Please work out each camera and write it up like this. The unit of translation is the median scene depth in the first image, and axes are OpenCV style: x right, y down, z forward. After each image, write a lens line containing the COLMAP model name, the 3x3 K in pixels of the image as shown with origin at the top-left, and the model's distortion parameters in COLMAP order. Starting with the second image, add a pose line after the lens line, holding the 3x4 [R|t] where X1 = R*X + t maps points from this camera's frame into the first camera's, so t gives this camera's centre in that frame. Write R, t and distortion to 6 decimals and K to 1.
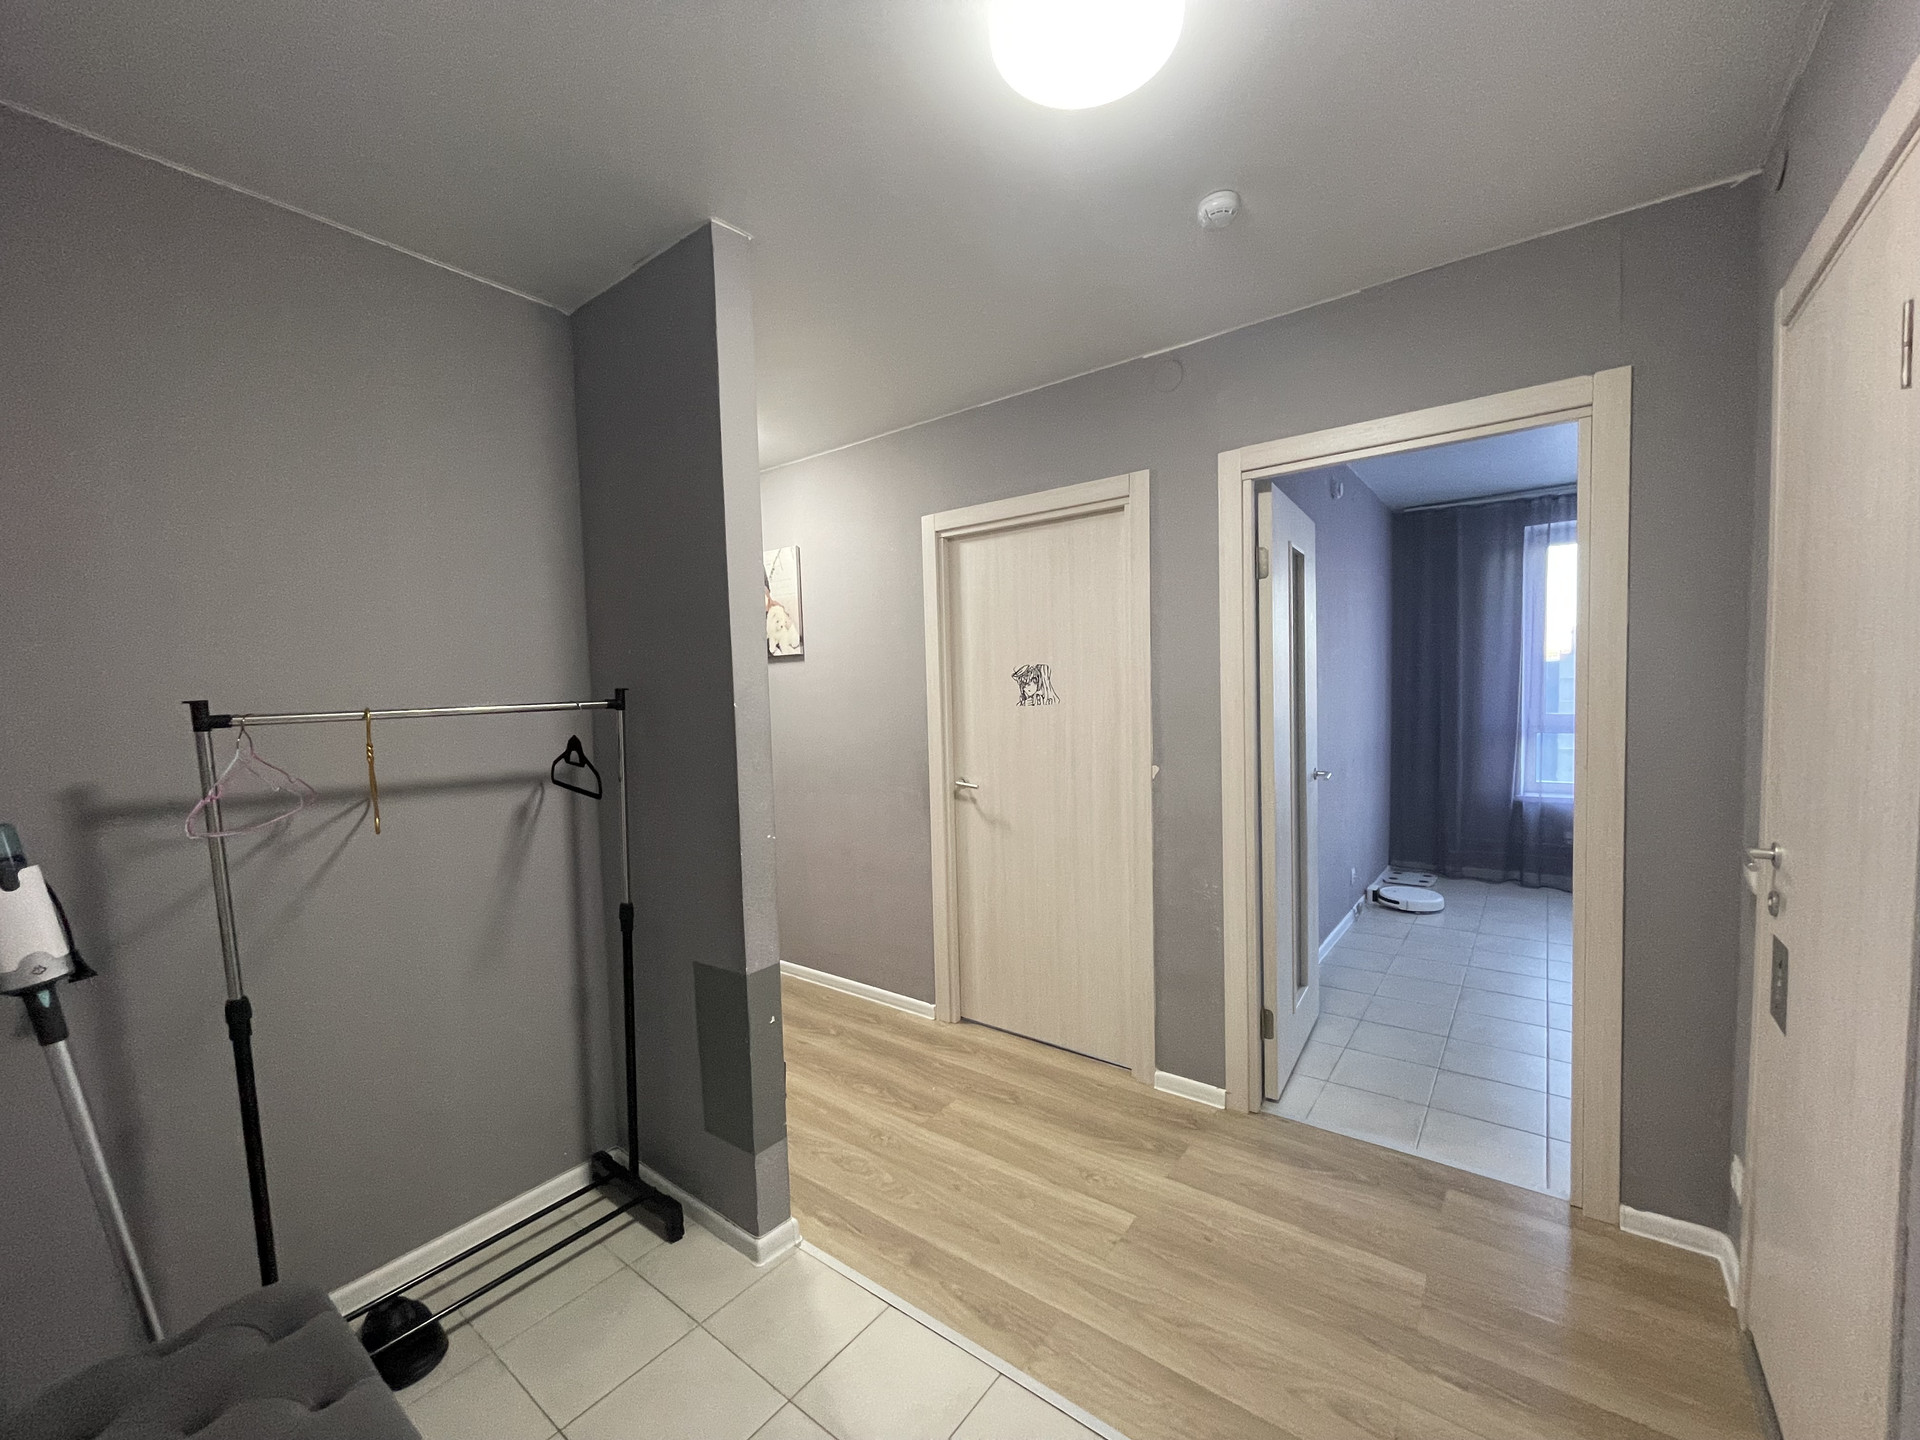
lens RADIAL K [[775.8, 0, 952.1], [0, 775.8, 730.6], [0, 0, 1]] dist [0.000062, 0.000017]
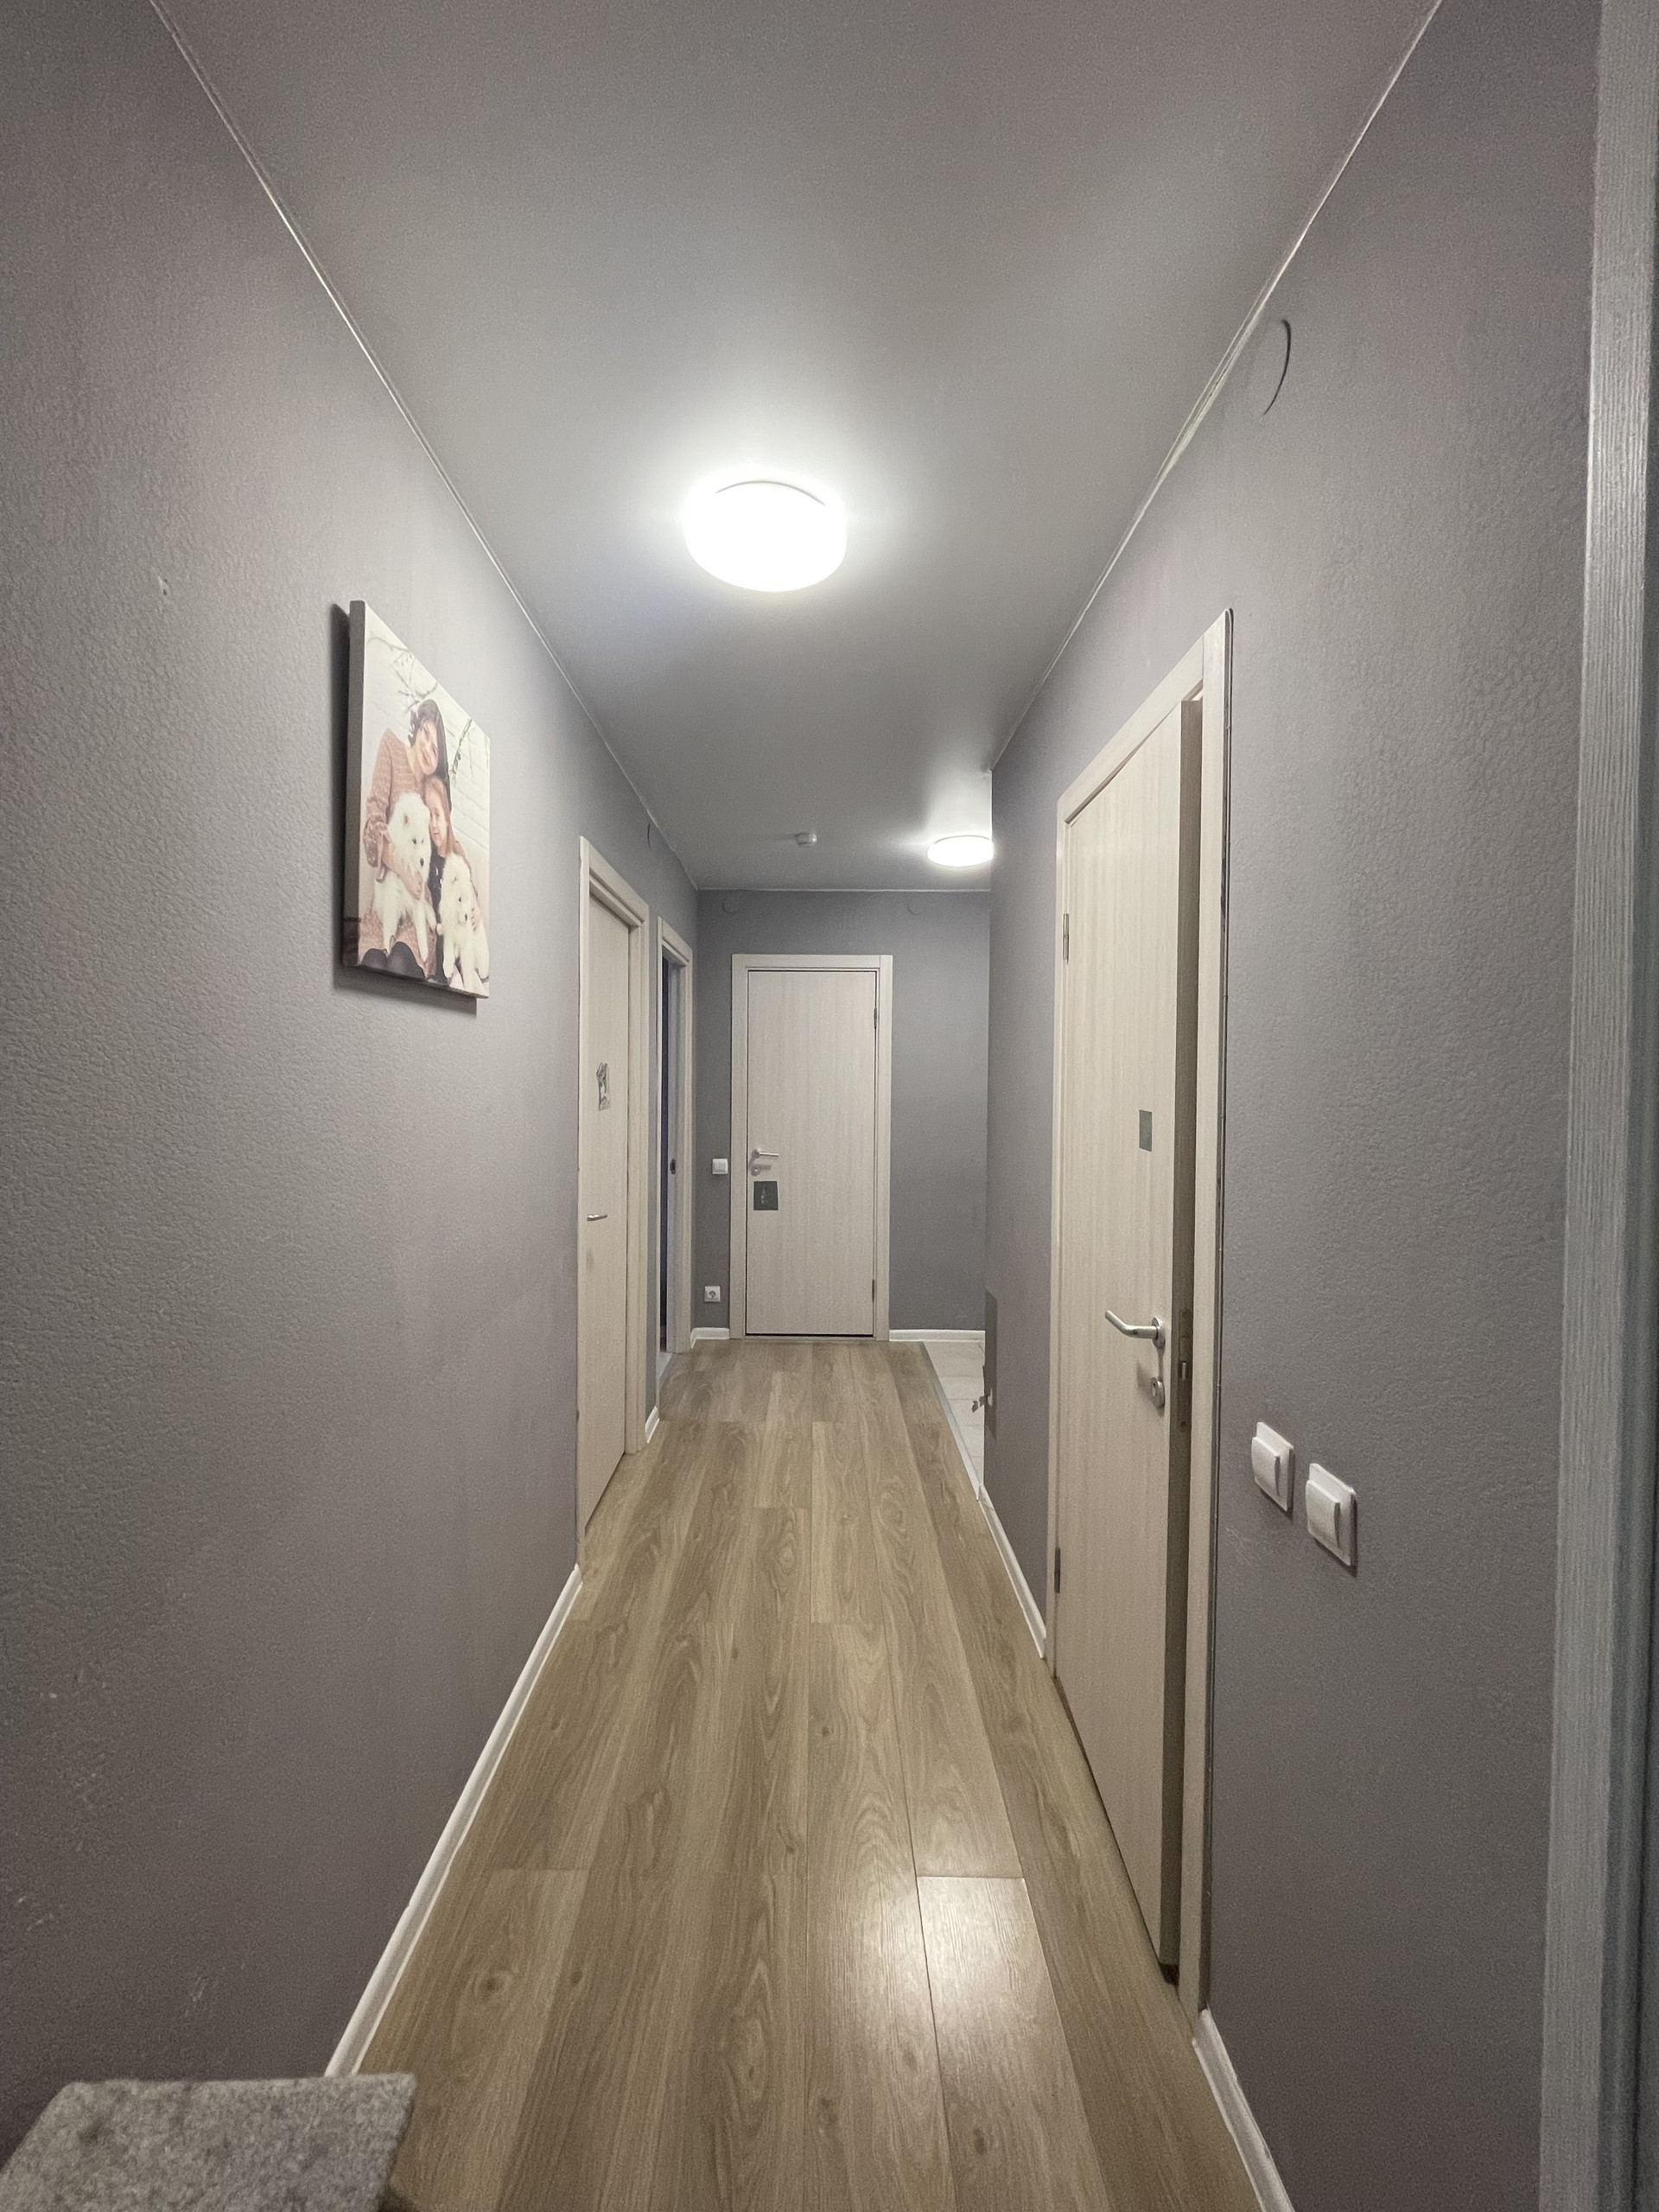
lens RADIAL K [[893.8, 0, 823.5], [0, 893.8, 1099.3], [0, 0, 1]] dist [0.000062, 0.000017]
pose [[-0.616512, 0.006049, 0.787323, -1.028696], [0.049335, 0.998302, 0.030962, -0.076178], [-0.785799, 0.057931, -0.615763, 1.743120]]
